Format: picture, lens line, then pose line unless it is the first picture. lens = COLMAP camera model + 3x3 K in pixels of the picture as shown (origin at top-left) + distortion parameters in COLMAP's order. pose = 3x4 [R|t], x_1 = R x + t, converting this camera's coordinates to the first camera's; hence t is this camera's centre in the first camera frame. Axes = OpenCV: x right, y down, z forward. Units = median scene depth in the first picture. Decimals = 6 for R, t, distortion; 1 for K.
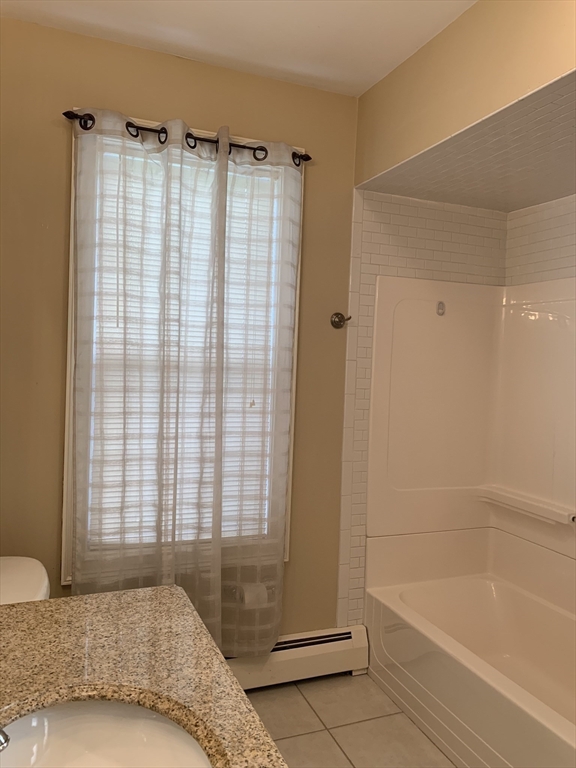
lens RADIAL K [[589.4, 0, 288.3], [0, 589.4, 381.7], [0, 0, 1]] dist [0.002434, -0.003347]
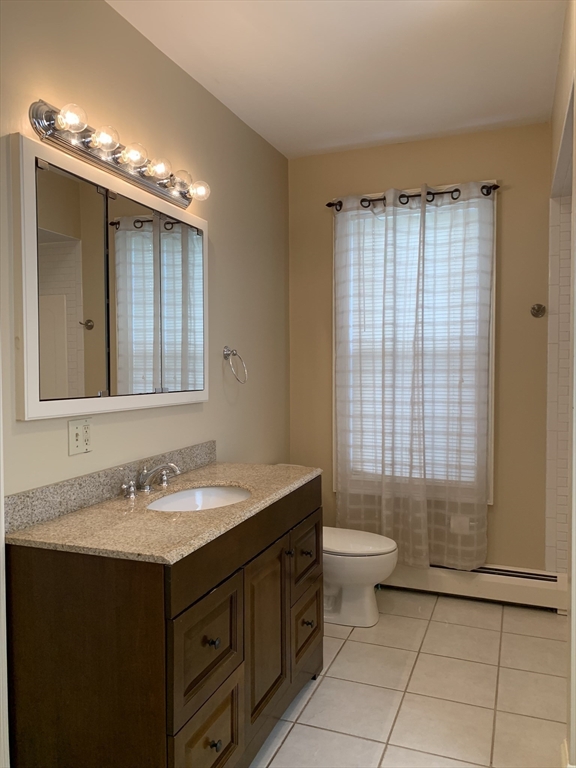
lens RADIAL K [[589.4, 0, 288.3], [0, 589.4, 381.7], [0, 0, 1]] dist [0.002434, -0.003347]
pose [[0.726318, -0.019688, -0.687077, 0.608969], [0.011760, 0.999799, -0.016217, 0.060244], [0.687259, 0.003699, 0.726403, -0.246383]]
